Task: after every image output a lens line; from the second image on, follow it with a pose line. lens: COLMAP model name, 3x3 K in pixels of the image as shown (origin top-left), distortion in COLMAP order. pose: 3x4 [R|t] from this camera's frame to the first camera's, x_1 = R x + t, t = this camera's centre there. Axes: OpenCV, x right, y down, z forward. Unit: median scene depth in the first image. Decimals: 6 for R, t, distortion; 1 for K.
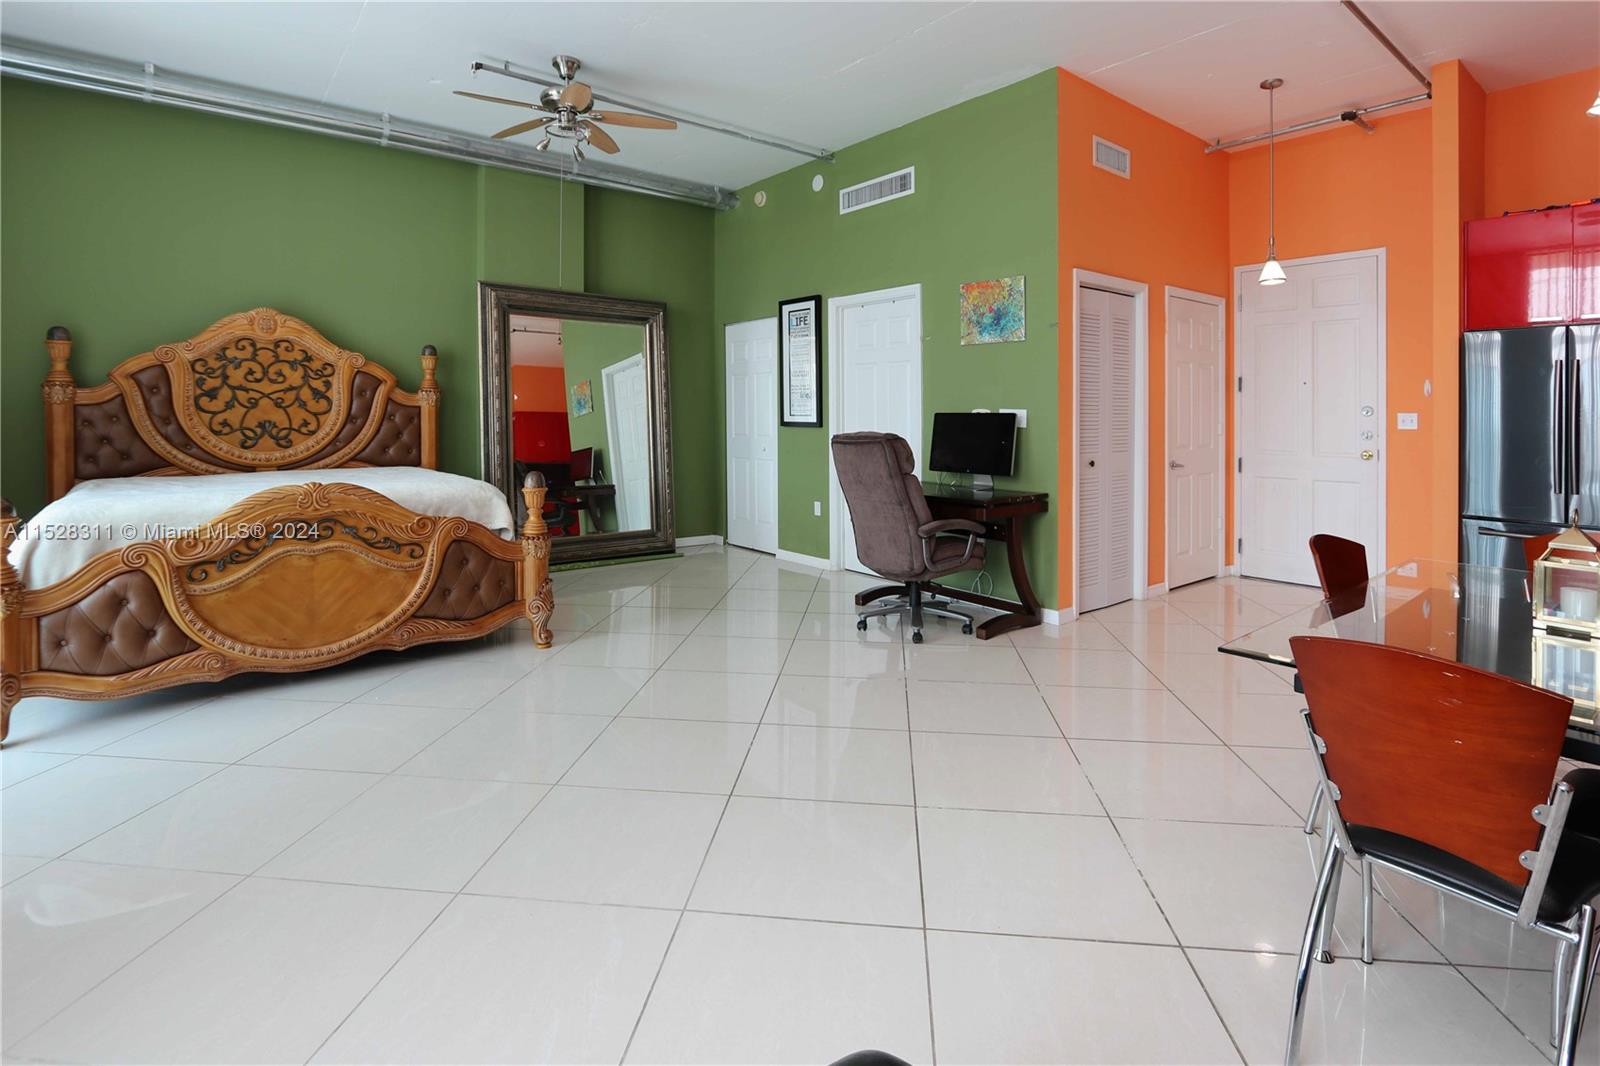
lens RADIAL K [[784.4, 0, 795.5], [0, 784.4, 422.3], [0, 0, 1]] dist [-0.031251, 0.000566]
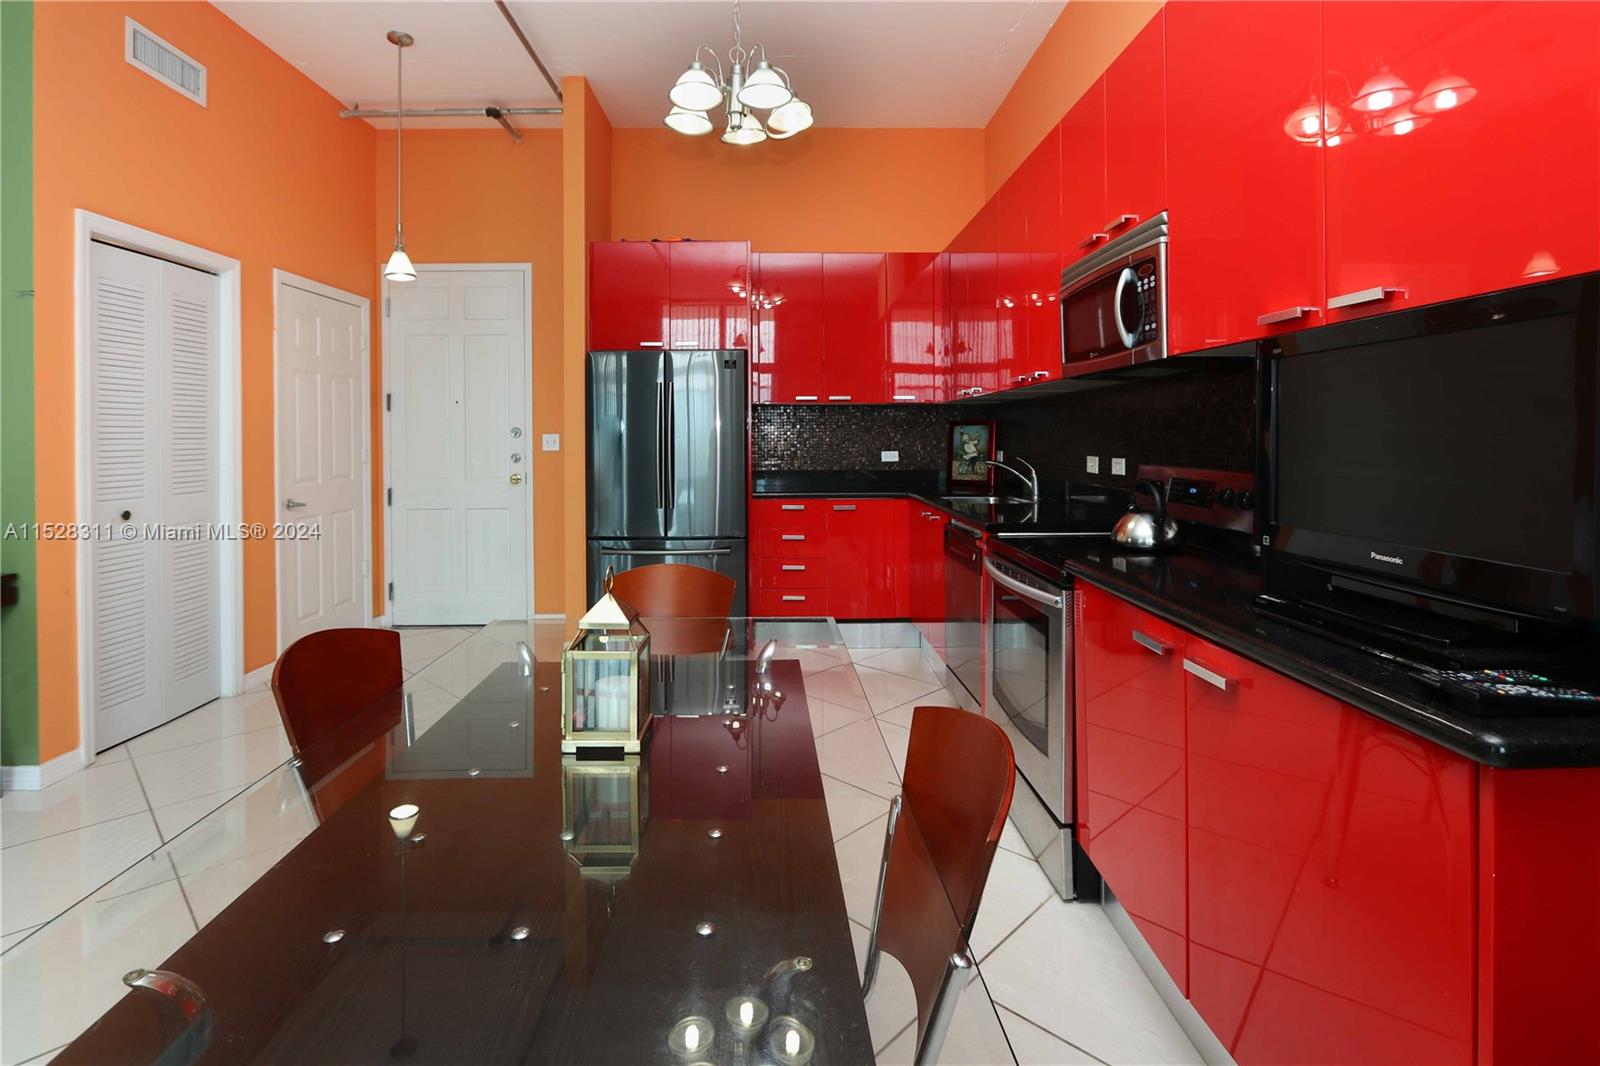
lens RADIAL K [[763.4, 0, 776.6], [0, 763.4, 426.9], [0, 0, 1]] dist [-0.020030, 0.000364]
pose [[0.627358, 0.000769, 0.778731, 0.222941], [0.019868, 0.999658, -0.016993, 0.000955], [-0.778478, 0.026133, 0.627128, 0.170152]]
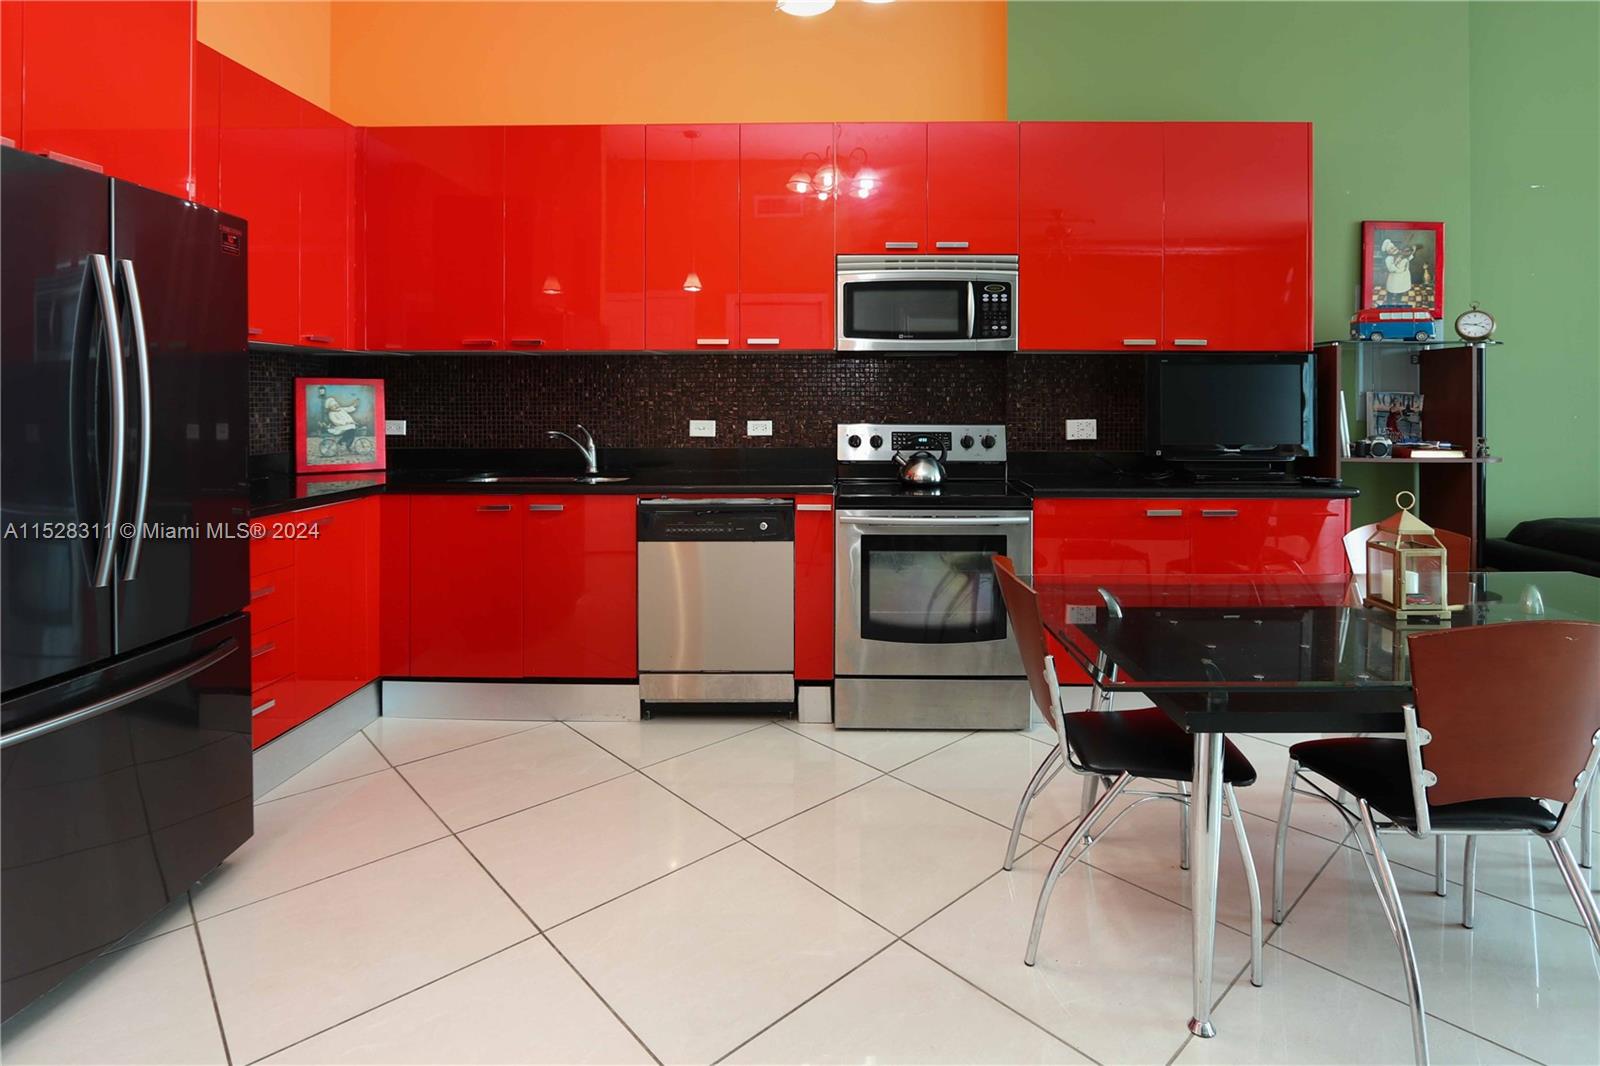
lens RADIAL K [[816.4, 0, 851.6], [0, 816.4, 408.6], [0, 0, 1]] dist [-0.021105, 0.000524]
pose [[-0.765841, -0.014106, 0.642875, 0.334273], [0.003590, 0.999650, 0.026211, -0.008450], [-0.643020, 0.022382, -0.765522, 0.830060]]
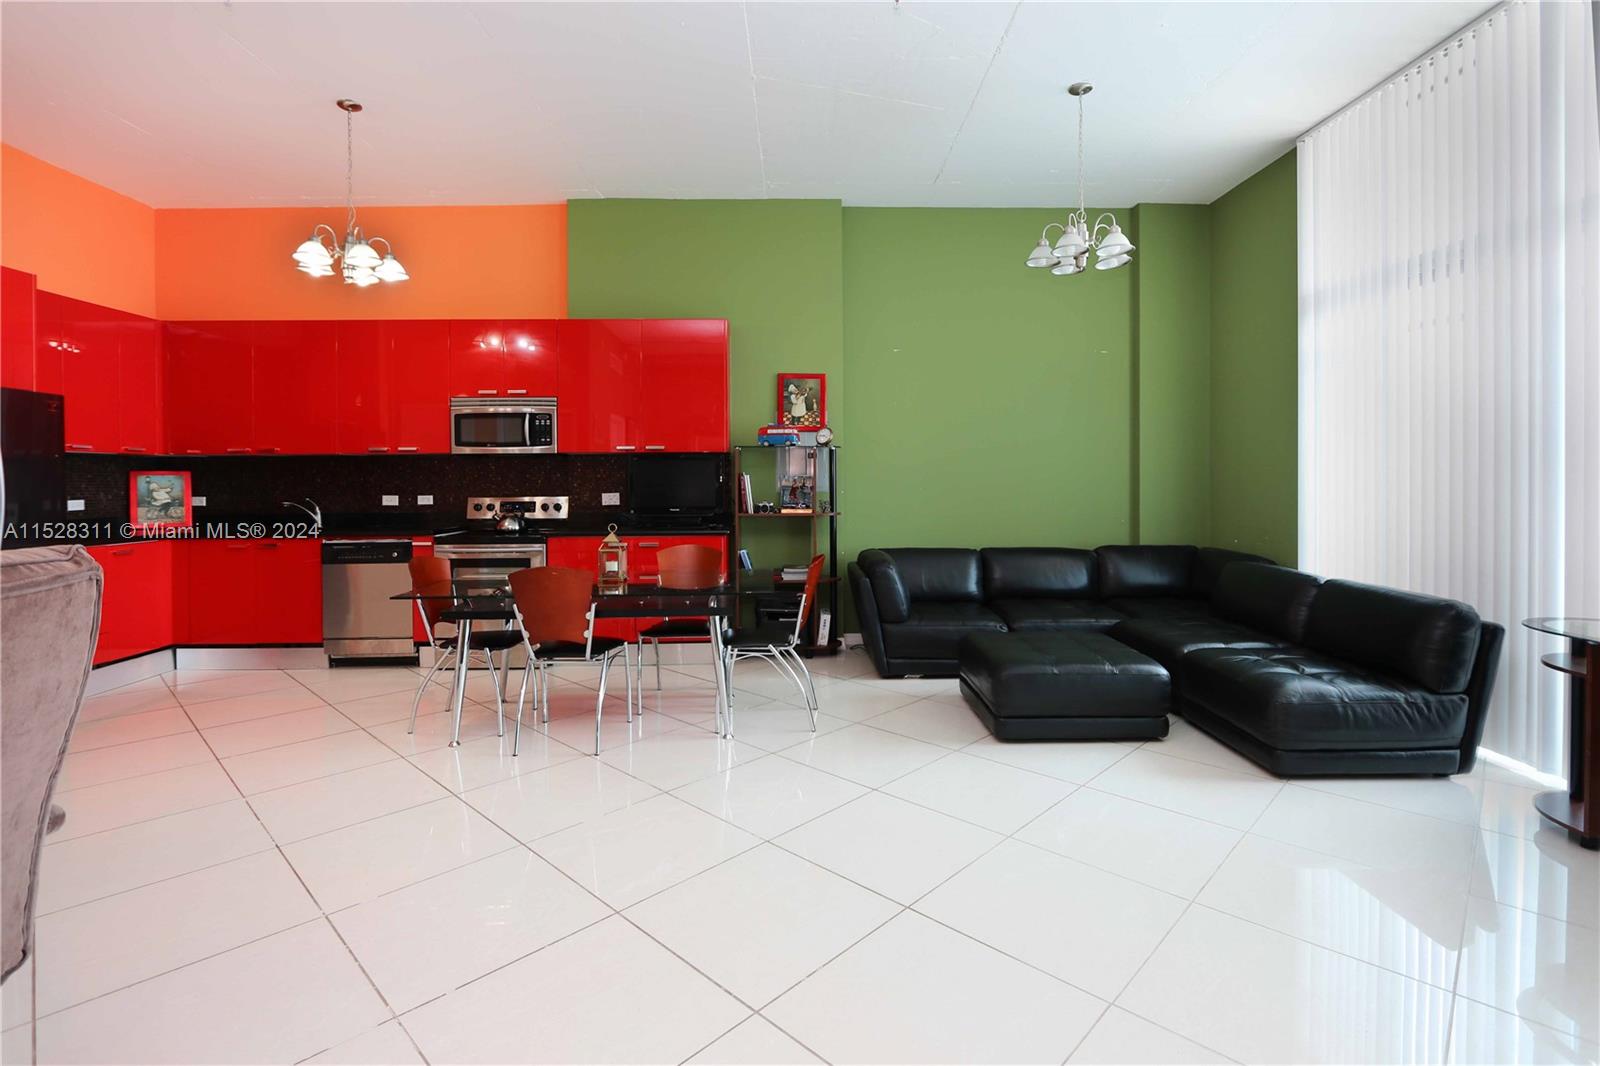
lens RADIAL K [[763.3, 0, 804.5], [0, 763.3, 493.2], [0, 0, 1]] dist [-0.002888, -0.000519]
pose [[-0.783250, -0.012284, 0.621586, -0.253724], [0.010065, 0.999423, 0.032434, -0.012610], [-0.621626, 0.031660, -0.782674, 0.854501]]
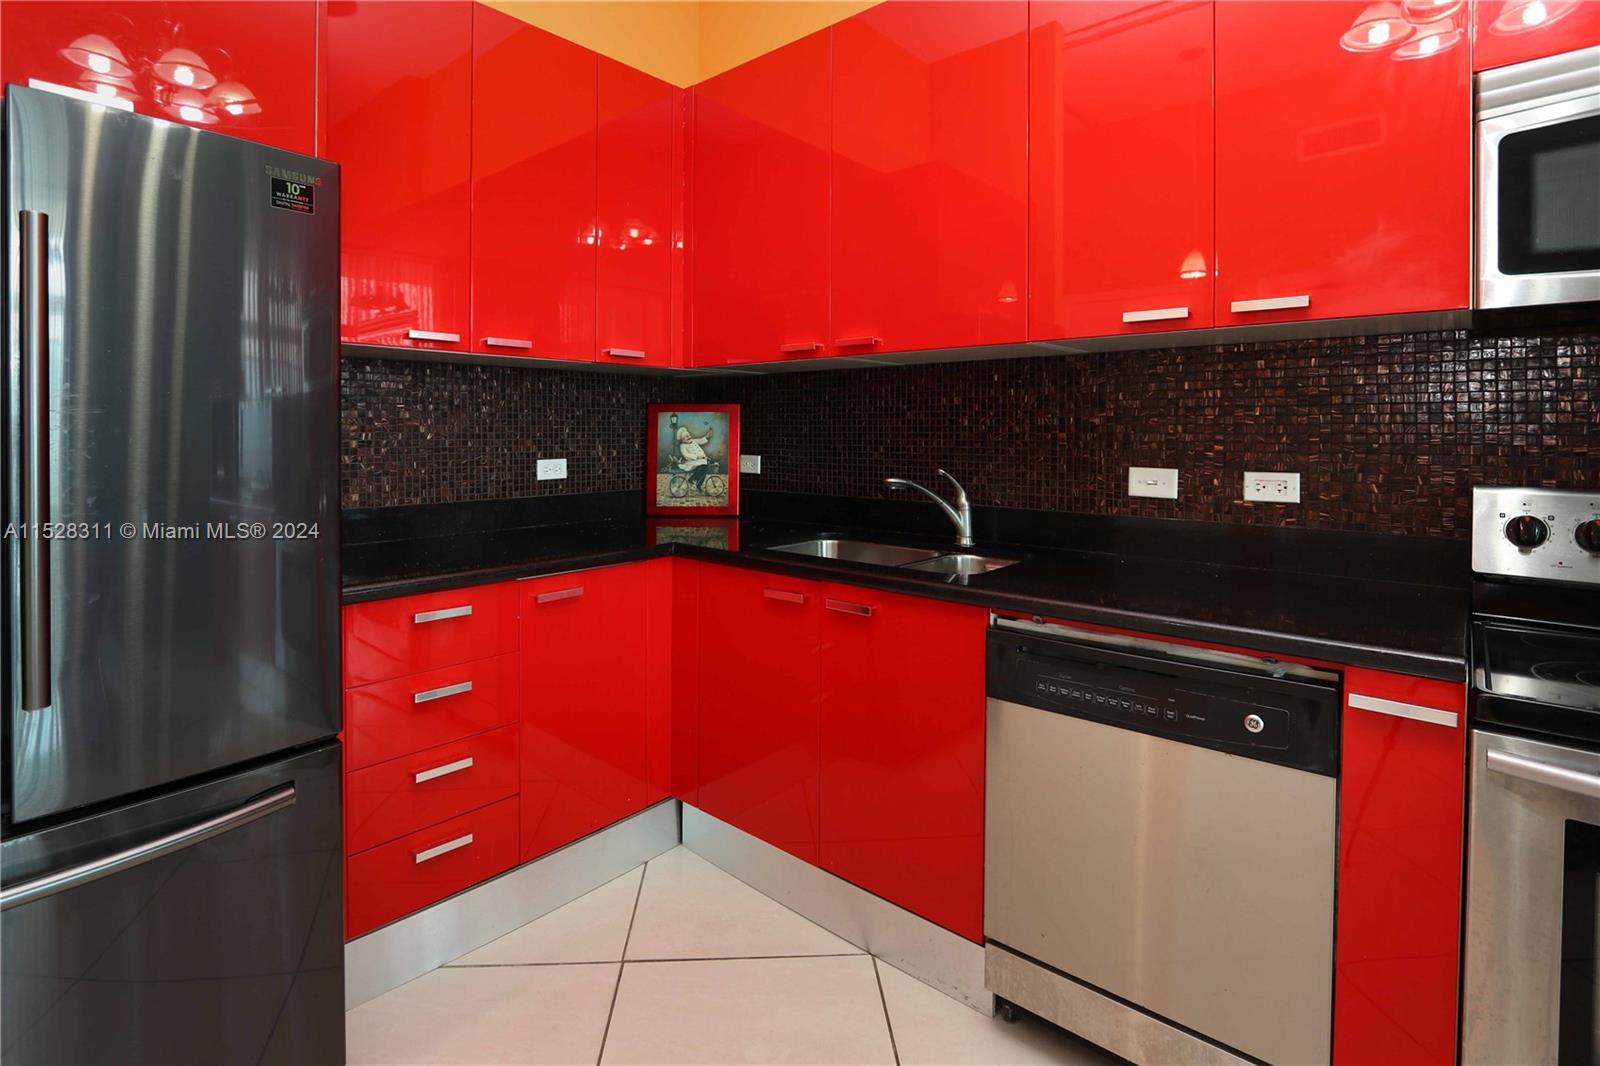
lens RADIAL K [[790.5, 0, 789.0], [0, 790.5, 442.1], [0, 0, 1]] dist [-0.020105, 0.000343]
pose [[-0.155960, -0.022592, 0.987505, 0.545959], [0.010732, 0.999641, 0.024565, -0.003582], [-0.987705, 0.014429, -0.155661, 0.599759]]
